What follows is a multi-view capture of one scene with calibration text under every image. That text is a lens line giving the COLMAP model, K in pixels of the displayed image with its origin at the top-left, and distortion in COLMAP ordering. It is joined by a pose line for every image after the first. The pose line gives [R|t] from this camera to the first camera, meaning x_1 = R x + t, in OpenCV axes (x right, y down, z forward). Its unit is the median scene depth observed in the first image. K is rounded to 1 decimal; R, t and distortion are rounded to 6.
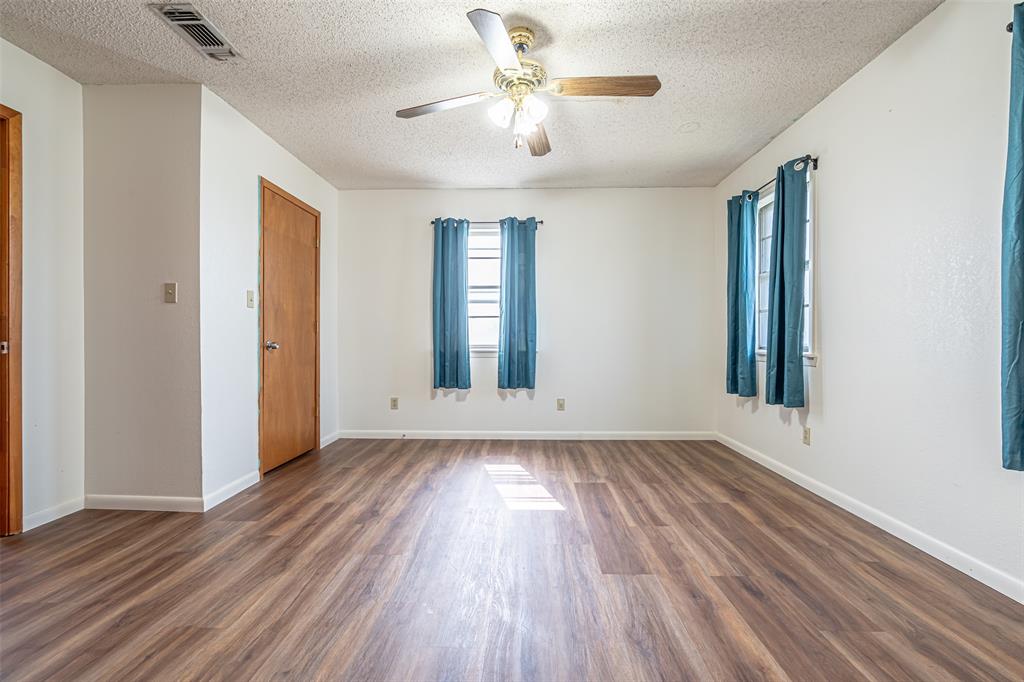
lens RADIAL K [[465.1, 0, 517.1], [0, 465.1, 339.2], [0, 0, 1]] dist [-0.002735, 0.000594]
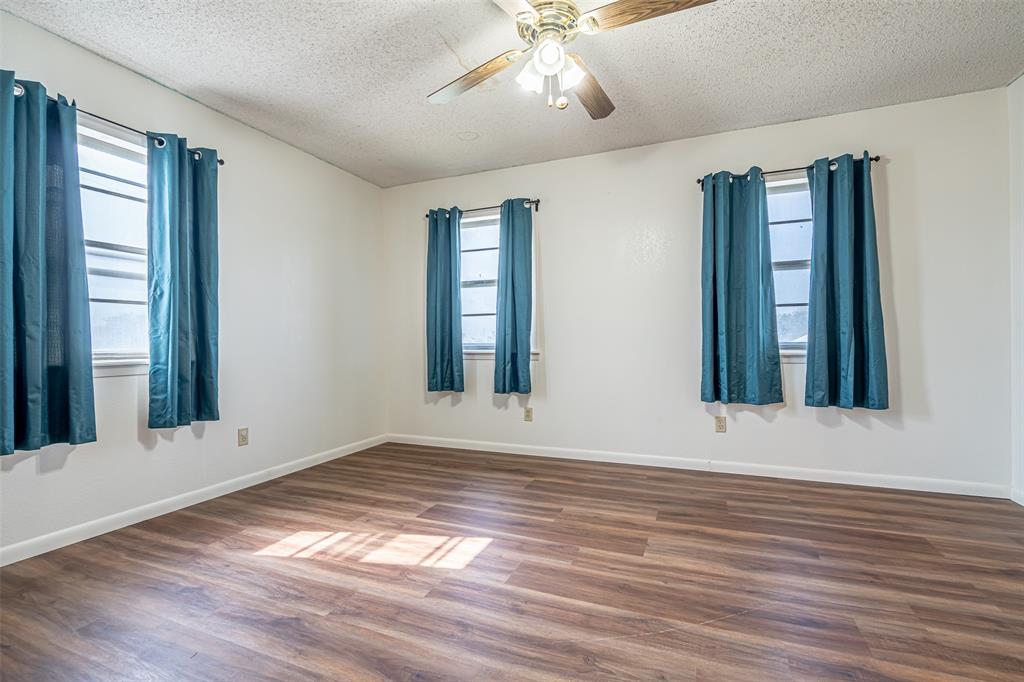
lens RADIAL K [[464.2, 0, 507.1], [0, 464.2, 341.5], [0, 0, 1]] dist [-0.014332, 0.000407]
pose [[0.363265, -0.008020, 0.931651, -0.626637], [0.007145, 0.999958, 0.005822, -0.003000], [-0.931658, 0.004541, 0.363307, 0.607311]]
